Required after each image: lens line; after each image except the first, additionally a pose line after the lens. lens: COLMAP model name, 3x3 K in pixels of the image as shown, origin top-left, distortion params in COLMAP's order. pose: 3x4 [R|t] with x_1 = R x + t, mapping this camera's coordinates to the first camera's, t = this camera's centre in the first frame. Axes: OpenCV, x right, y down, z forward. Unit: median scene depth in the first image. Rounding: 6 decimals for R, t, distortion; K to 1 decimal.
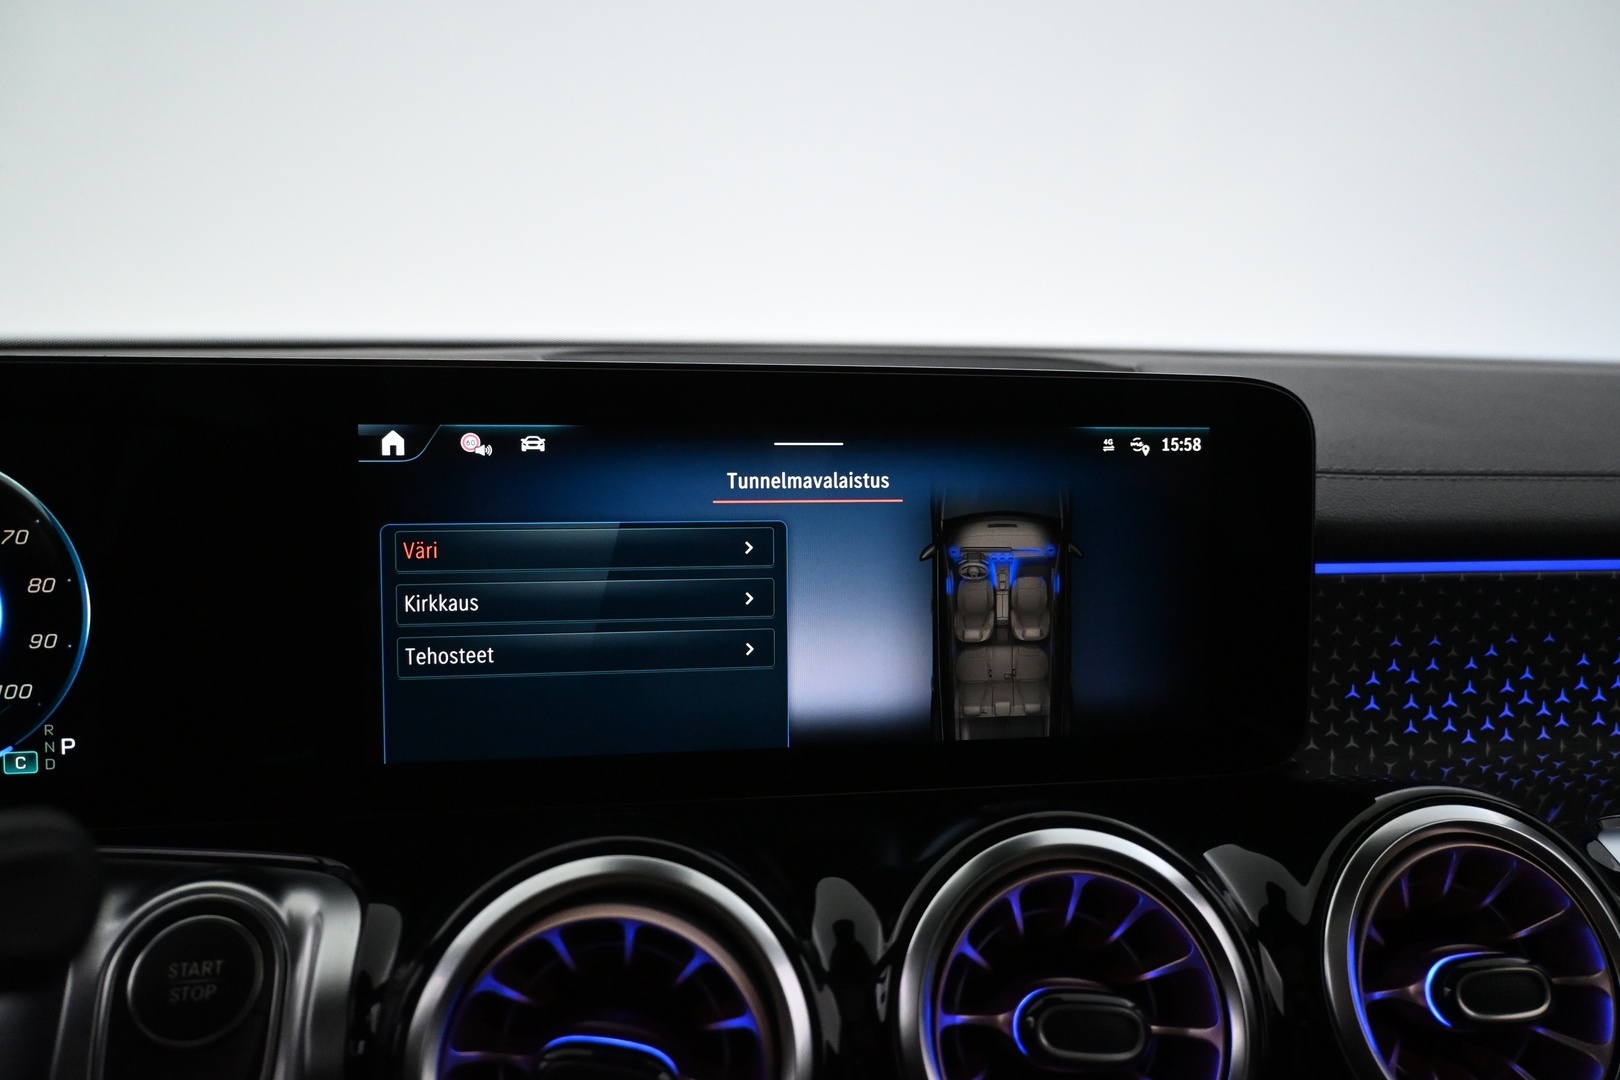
lens RADIAL K [[1159.6, 0, 803.9], [0, 1159.6, 539.5], [0, 0, 1]] dist [-0.004106, 0.000874]
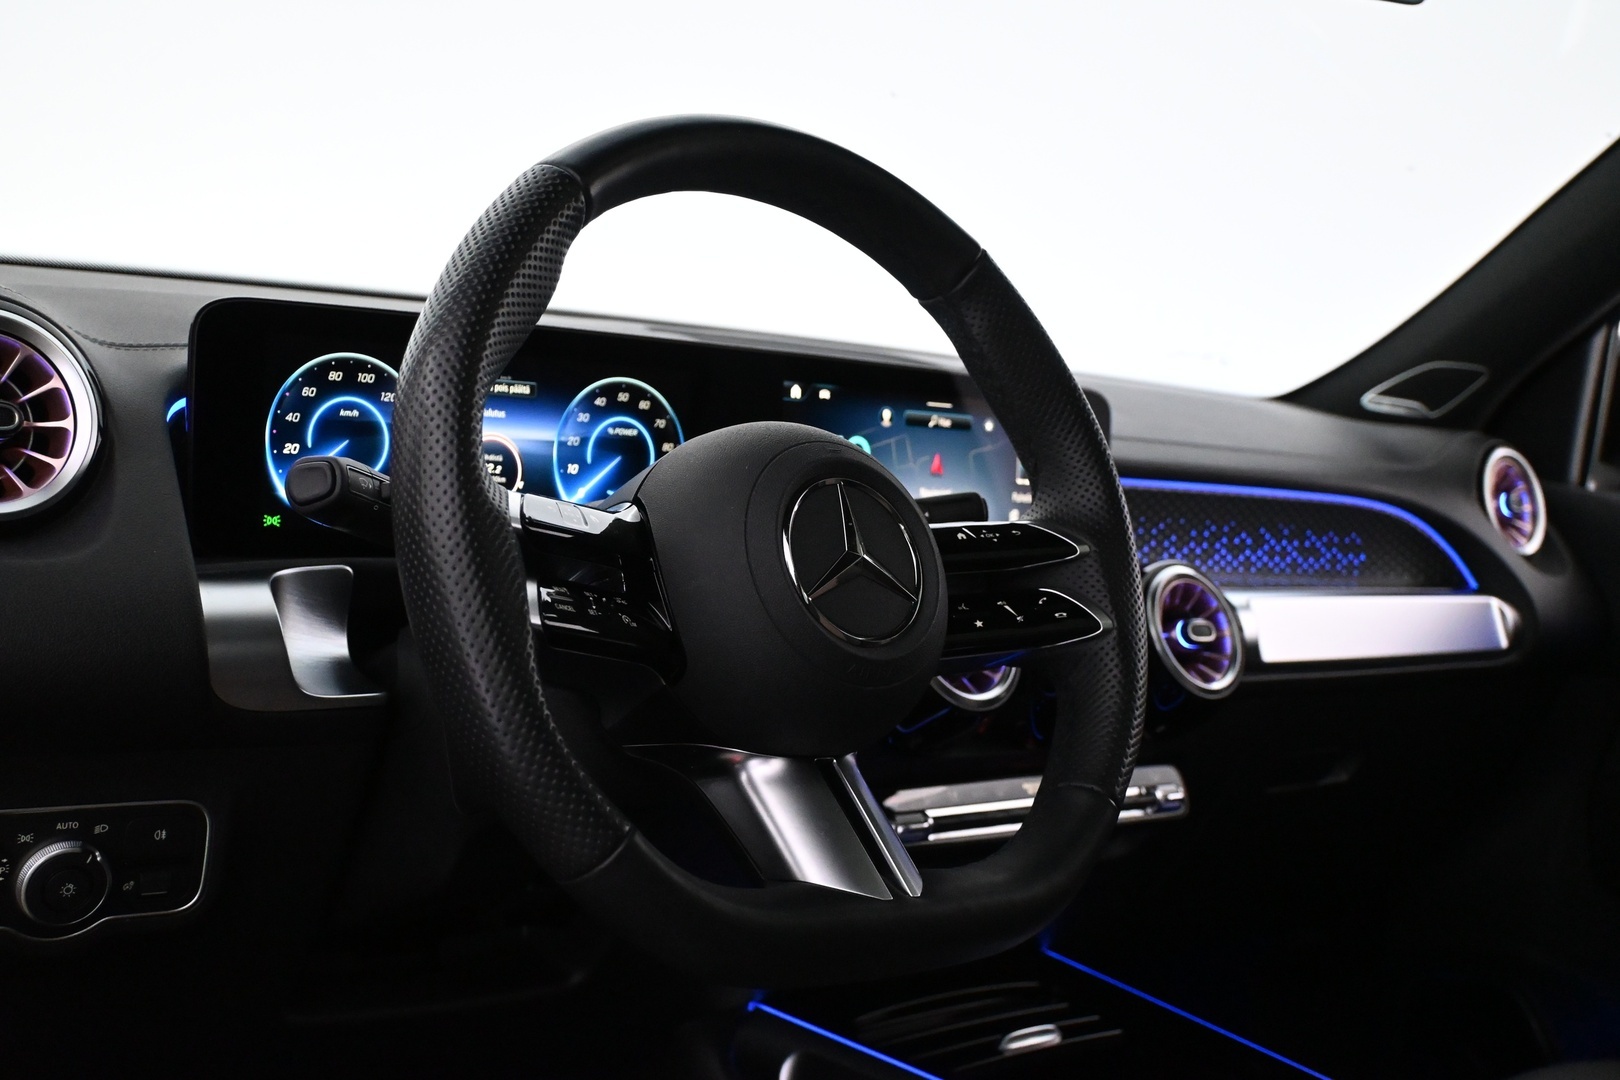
lens RADIAL K [[1882.8, 0, 818.8], [0, 1882.8, 538.9], [0, 0, 1]] dist [-0.015505, 0.000000]
pose [[0.862542, 0.039655, 0.504429, -2.166942], [-0.047160, 0.998885, 0.002116, 0.187897], [-0.503783, -0.025614, 0.863450, -2.124691]]
